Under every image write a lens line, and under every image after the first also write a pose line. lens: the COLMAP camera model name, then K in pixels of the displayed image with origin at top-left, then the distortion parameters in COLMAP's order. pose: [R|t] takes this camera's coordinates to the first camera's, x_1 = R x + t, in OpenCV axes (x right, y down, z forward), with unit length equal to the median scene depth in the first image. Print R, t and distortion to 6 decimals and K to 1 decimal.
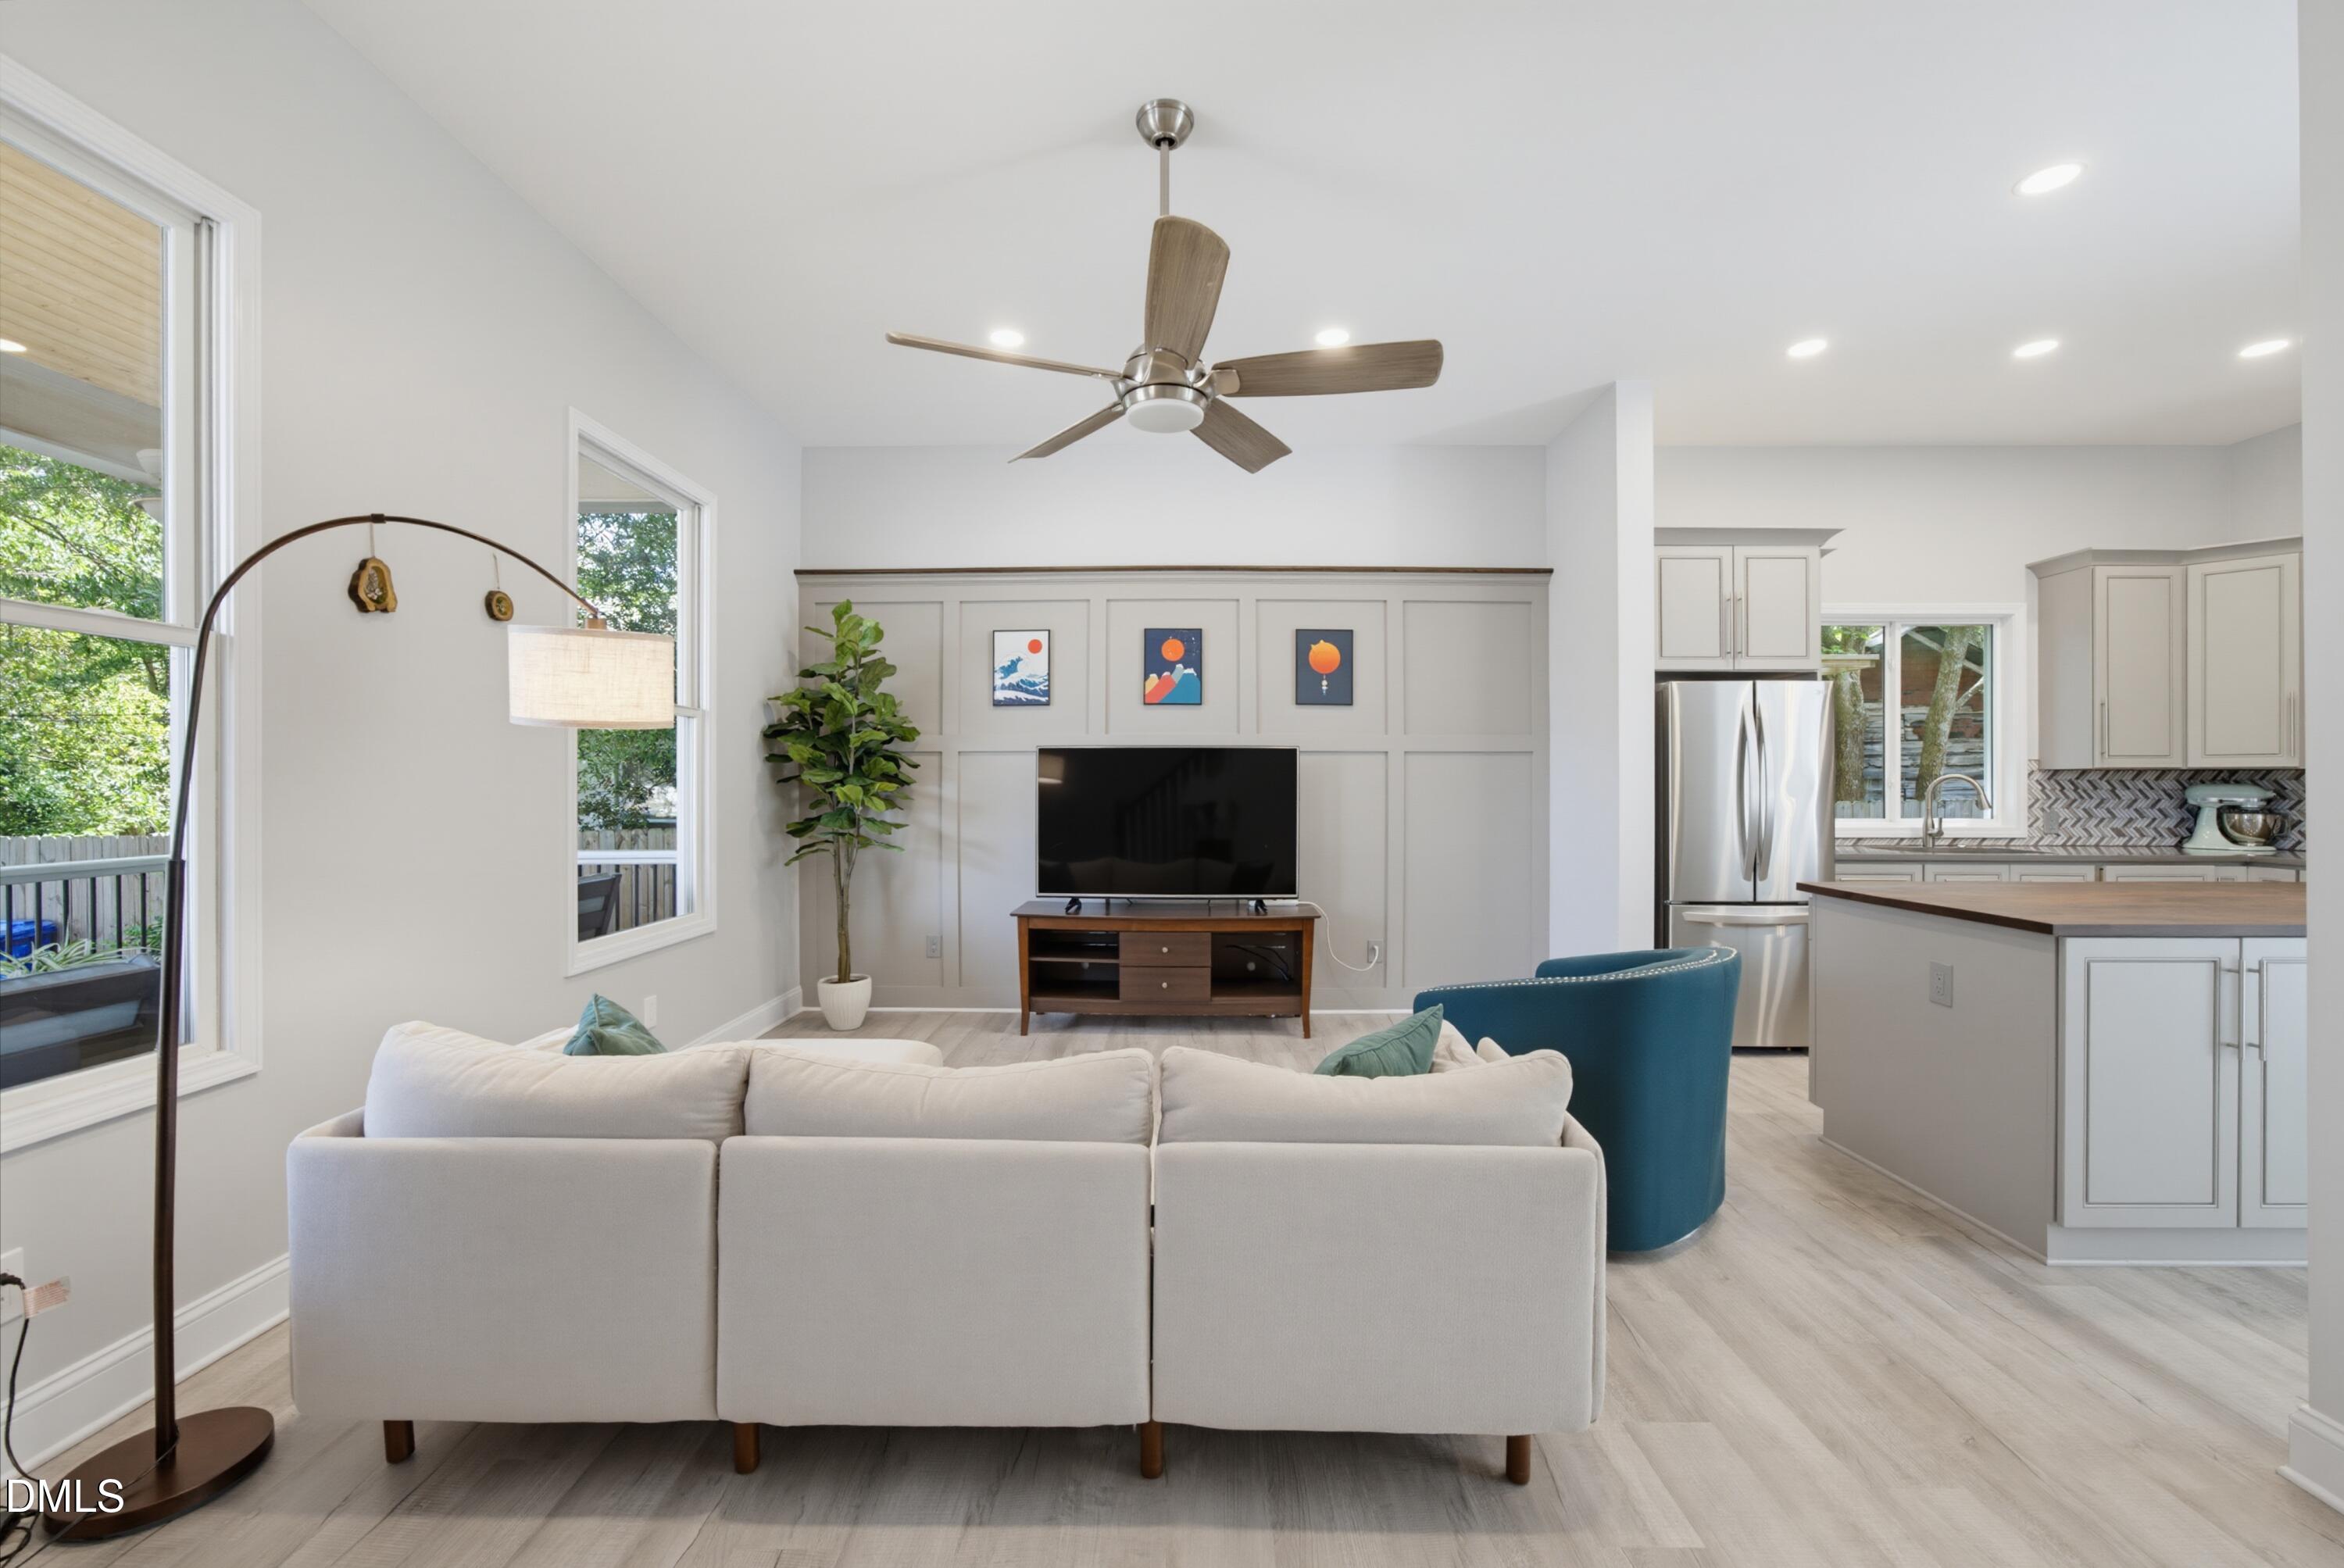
lens RADIAL K [[927.1, 0, 1161.8], [0, 927.1, 783.0], [0, 0, 1]] dist [-0.007681, 0.003718]
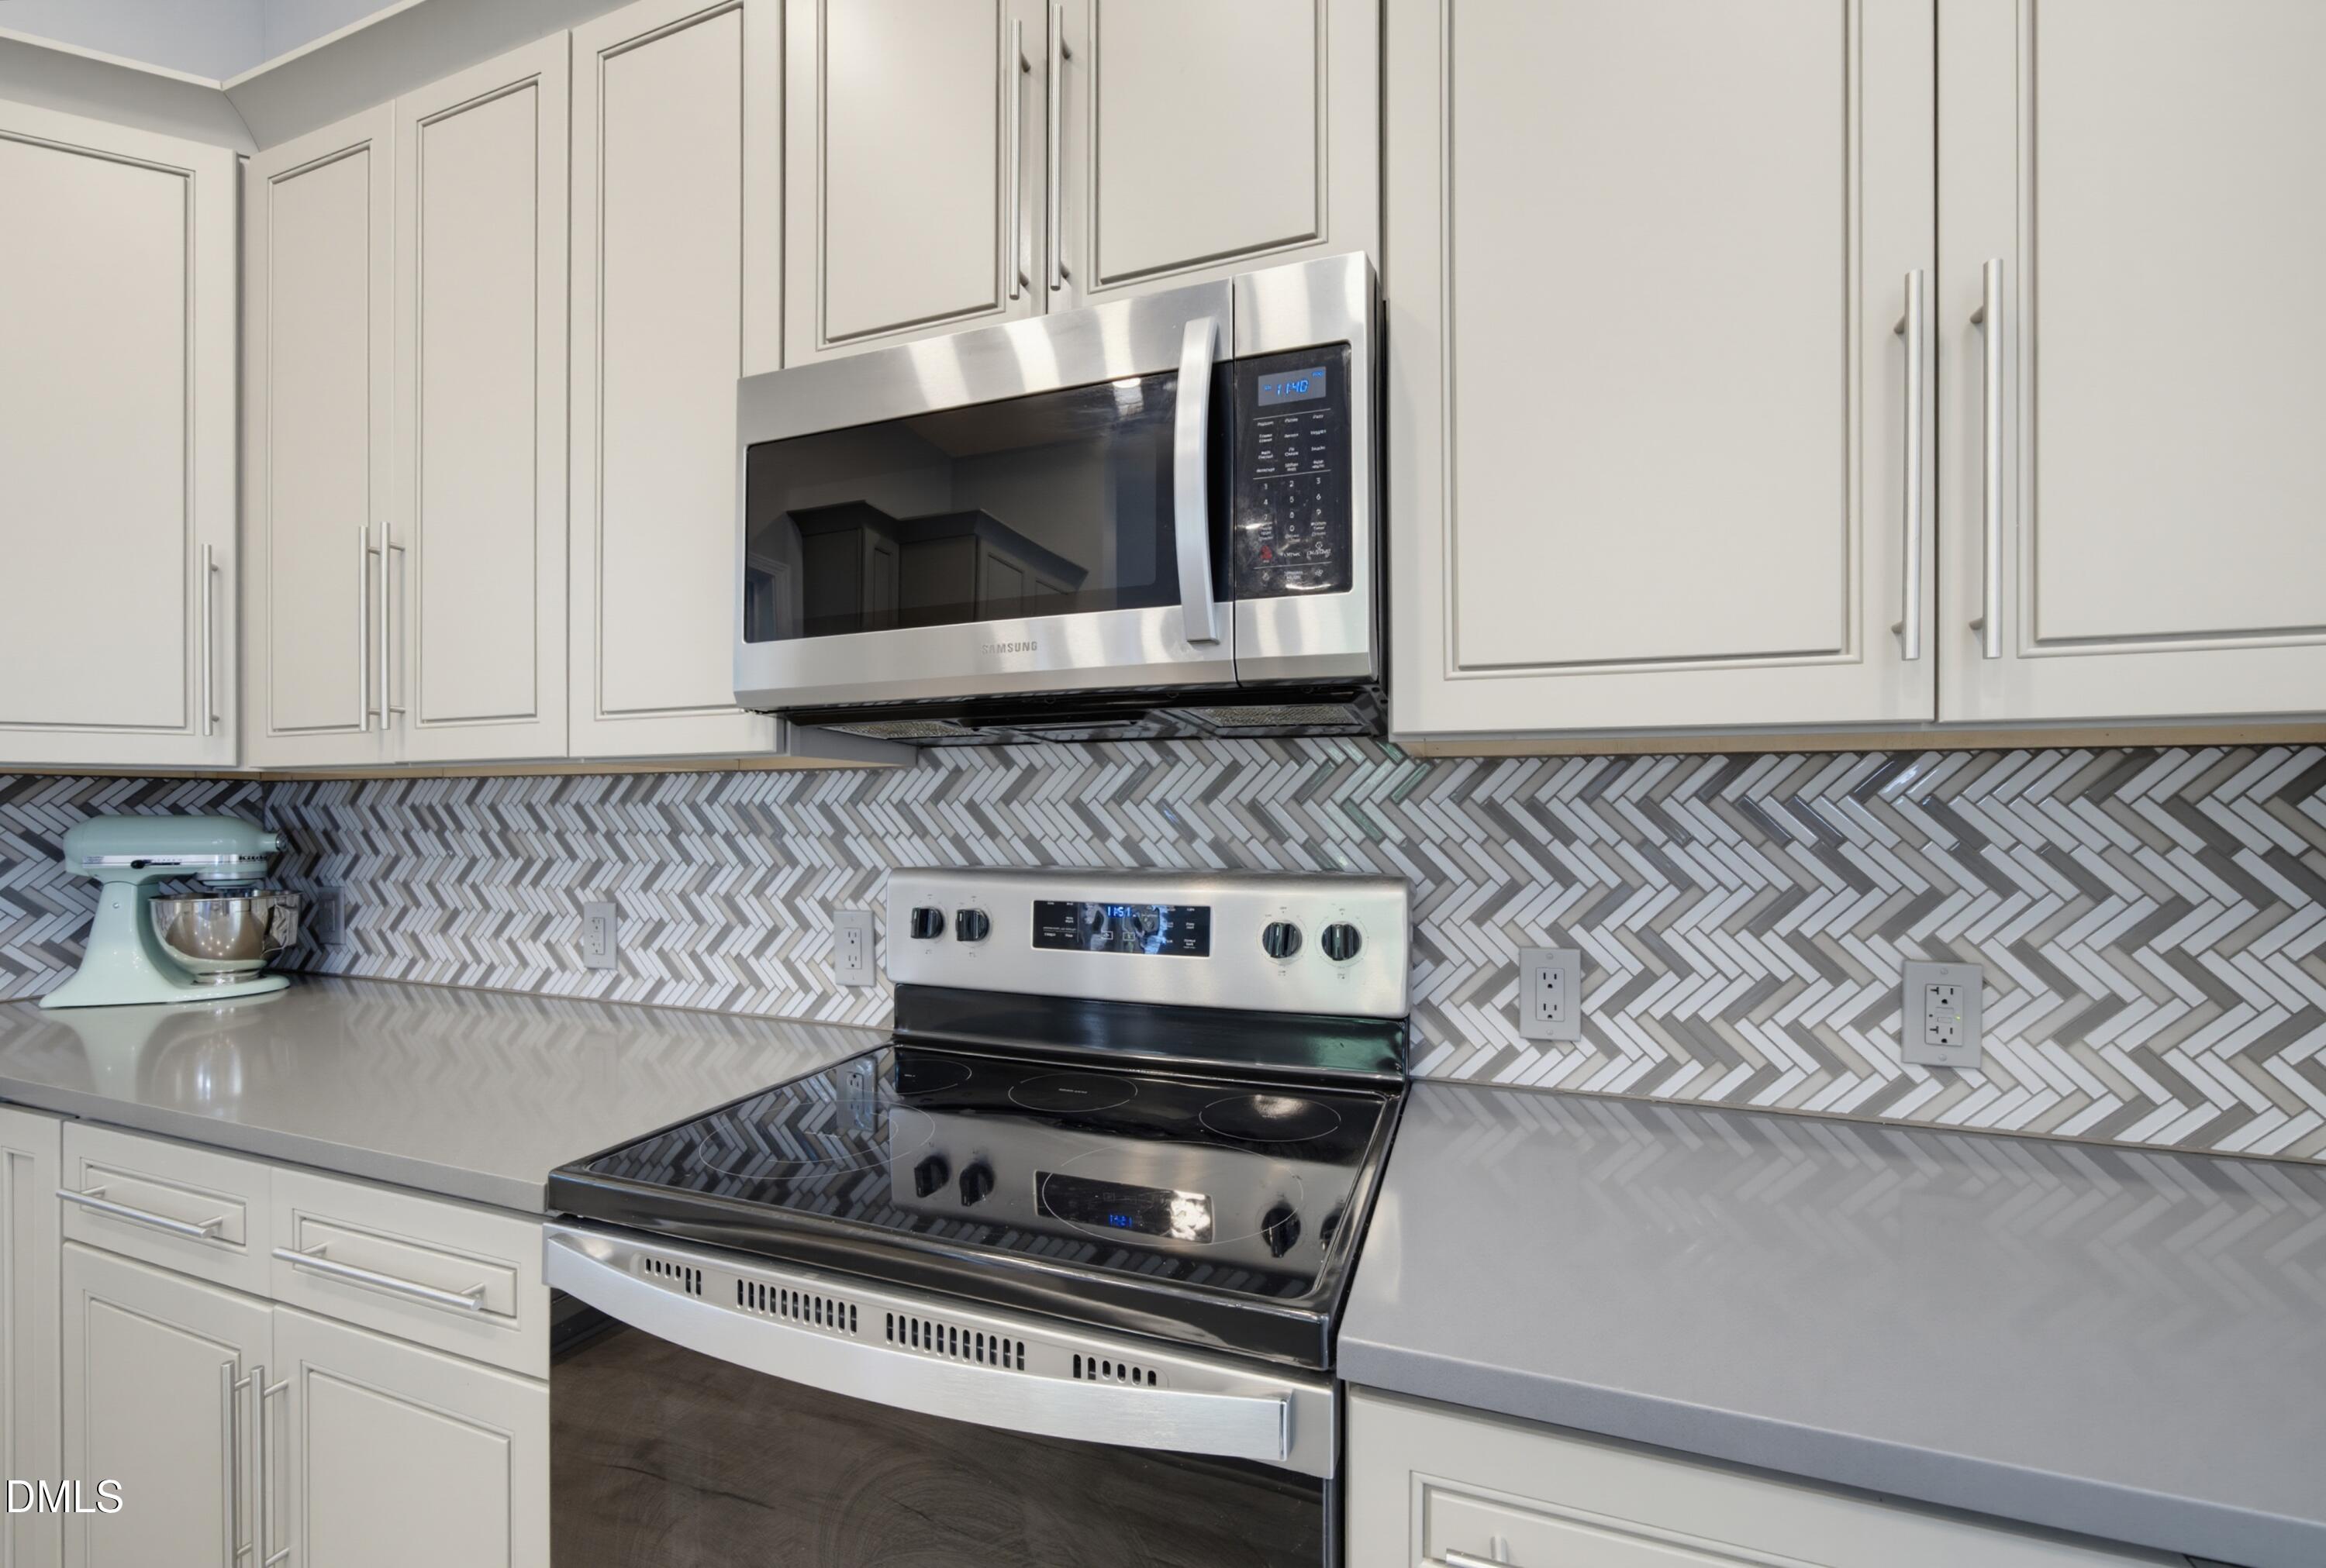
lens RADIAL K [[919.9, 0, 1153.3], [0, 919.9, 811.3], [0, 0, 1]] dist [-0.007681, 0.003718]
pose [[0.340437, -0.001861, 0.940265, 0.910149], [0.006341, 0.999980, -0.000317, 0.001921], [-0.940246, 0.006070, 0.340442, 0.500440]]
